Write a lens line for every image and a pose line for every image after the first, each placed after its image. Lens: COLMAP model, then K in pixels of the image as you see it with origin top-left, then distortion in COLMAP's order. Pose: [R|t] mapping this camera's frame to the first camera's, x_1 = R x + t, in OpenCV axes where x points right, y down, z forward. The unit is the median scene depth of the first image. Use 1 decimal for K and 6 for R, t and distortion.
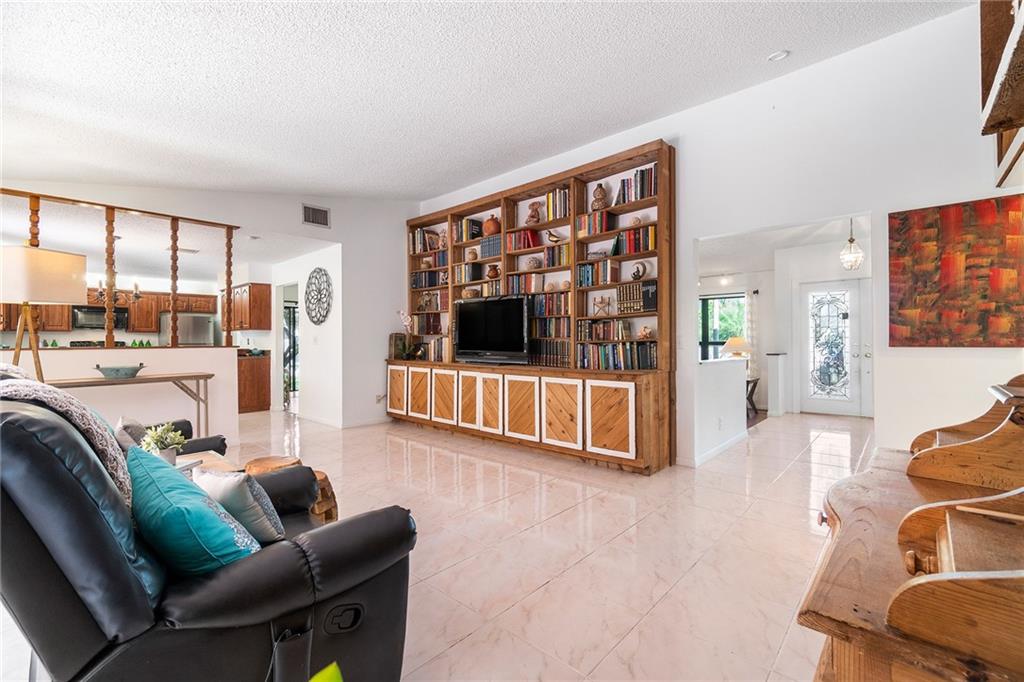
lens RADIAL K [[442.5, 0, 506.8], [0, 442.5, 339.2], [0, 0, 1]] dist [-0.008696, -0.000289]
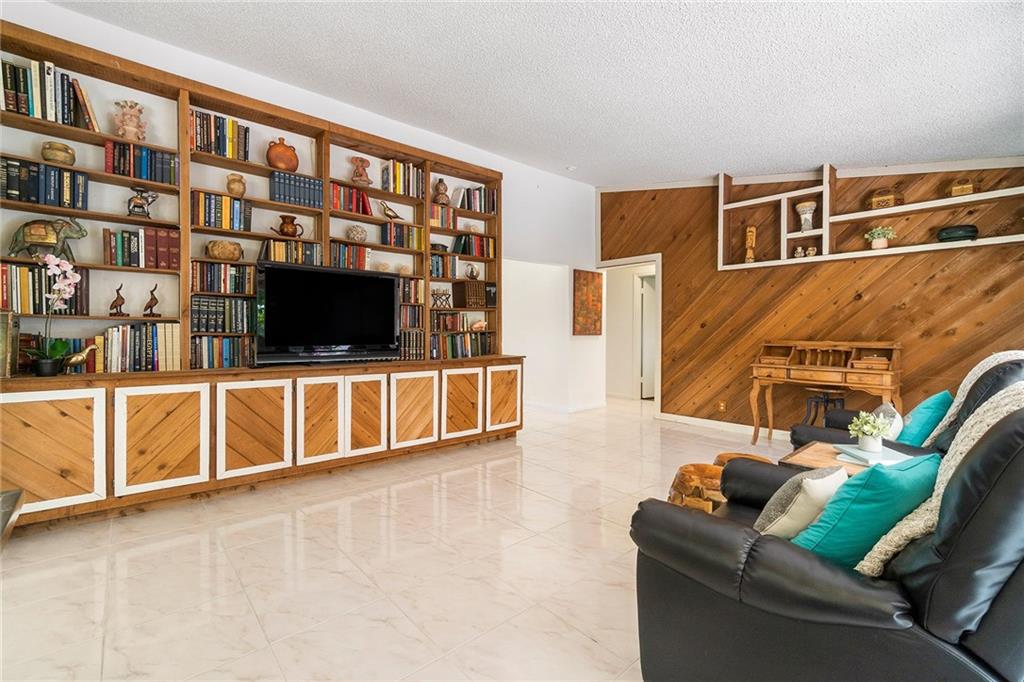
lens RADIAL K [[451.3, 0, 512.0], [0, 451.3, 341.0], [0, 0, 1]] dist [-0.001675, -0.000116]
pose [[0.110794, -0.014171, 0.993742, -0.779347], [-0.004756, 0.999879, 0.014789, 0.008519], [-0.993832, -0.006364, 0.110713, 0.685914]]
